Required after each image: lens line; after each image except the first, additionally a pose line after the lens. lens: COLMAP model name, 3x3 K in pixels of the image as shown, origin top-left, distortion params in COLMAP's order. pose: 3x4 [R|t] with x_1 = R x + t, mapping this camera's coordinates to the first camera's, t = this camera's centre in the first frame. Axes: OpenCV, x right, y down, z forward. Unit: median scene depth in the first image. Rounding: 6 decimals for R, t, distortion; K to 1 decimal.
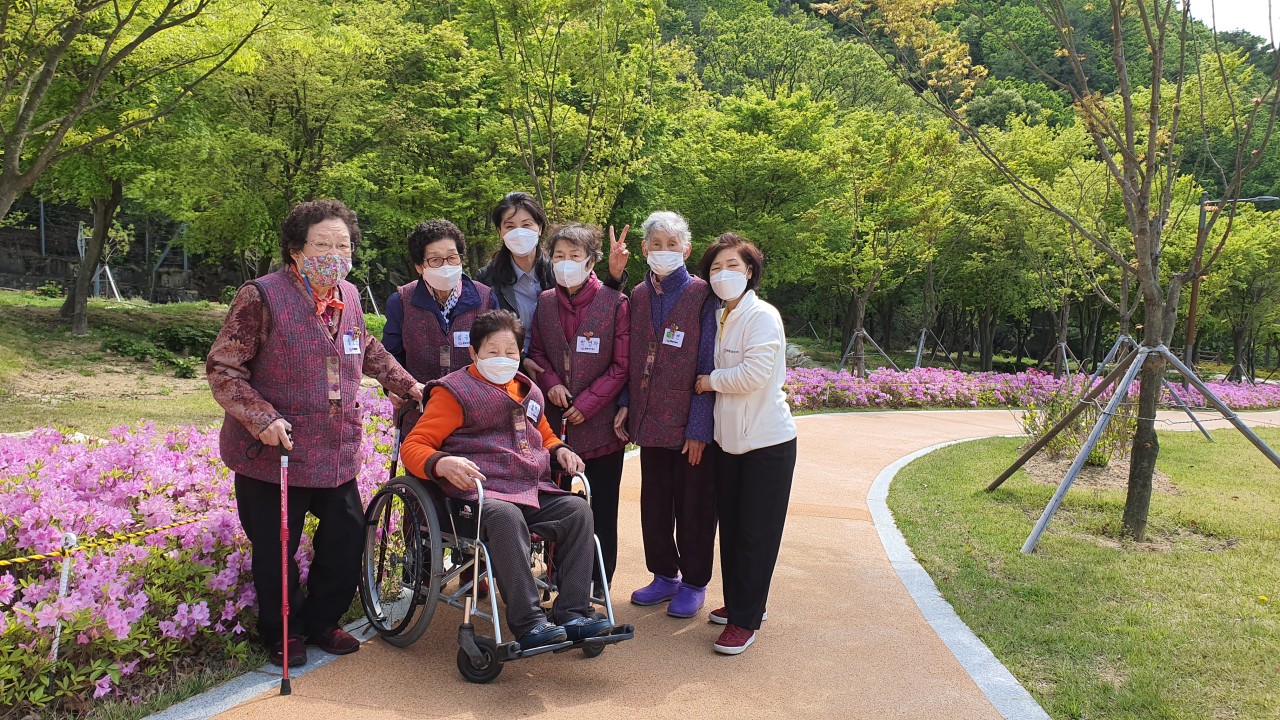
lens RADIAL K [[983.9, 0, 640.0], [0, 983.9, 360.0], [0, 0, 1]] dist [0.009186, 0.000188]
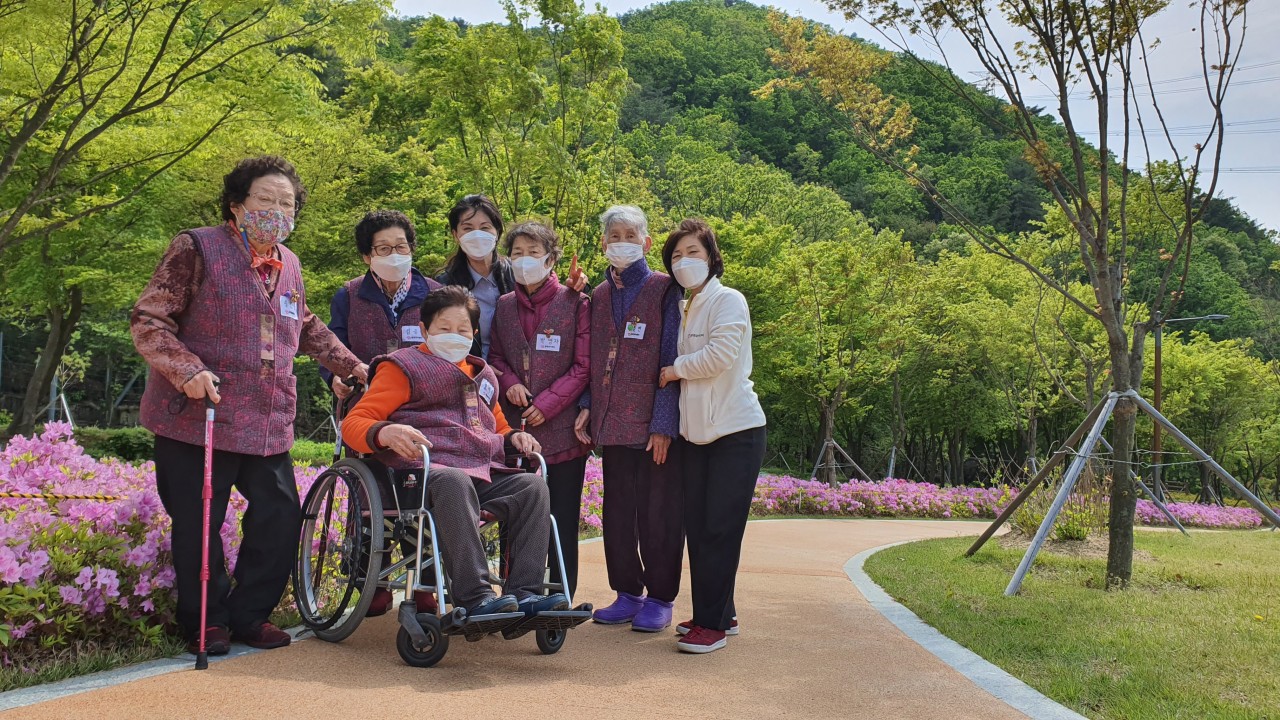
lens RADIAL K [[983.2, 0, 645.4], [0, 983.2, 363.9], [0, 0, 1]] dist [0.053553, -0.105259]
pose [[0.999297, -0.009866, 0.036165, 0.009155], [0.014761, 0.990364, -0.137699, 0.136866], [-0.034458, 0.138136, 0.989814, 0.045755]]
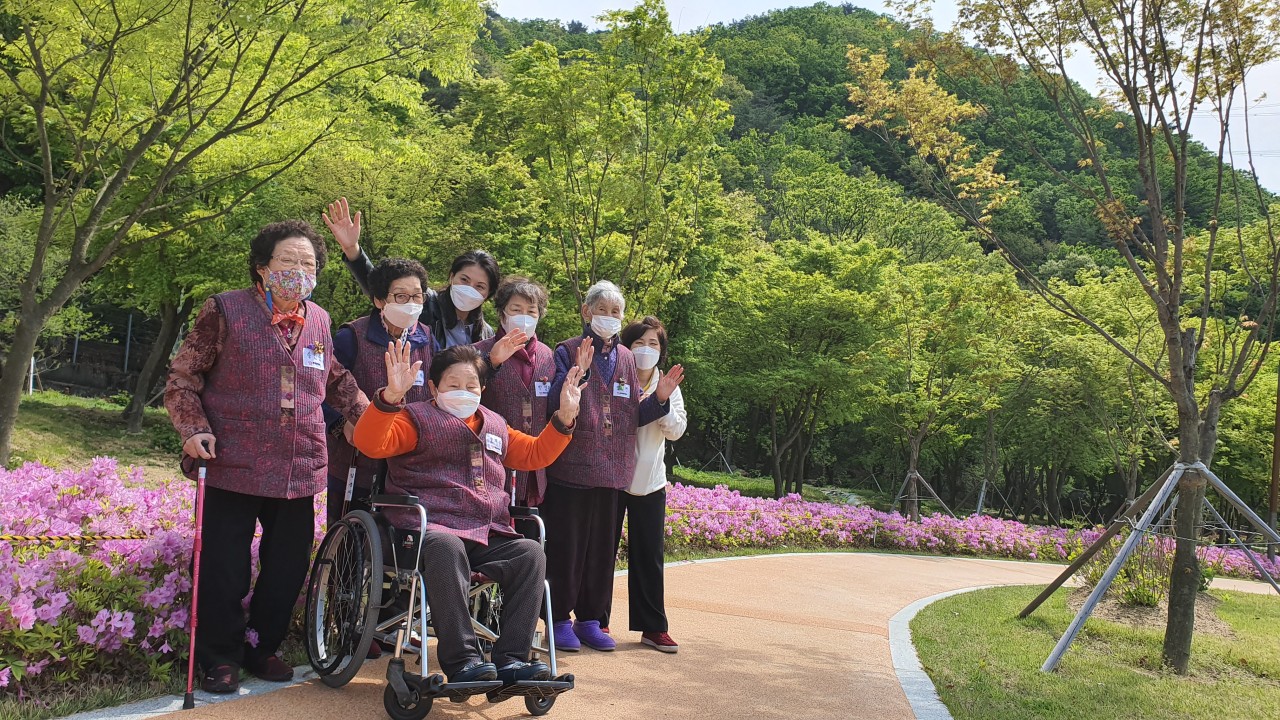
lens RADIAL K [[991.8, 0, 638.7], [0, 991.8, 366.3], [0, 0, 1]] dist [-0.018473, 0.050757]
pose [[0.996756, 0.041876, -0.068734, 0.083978], [-0.051191, 0.988841, -0.139901, 0.083858], [0.062108, 0.142966, 0.987777, 0.021620]]
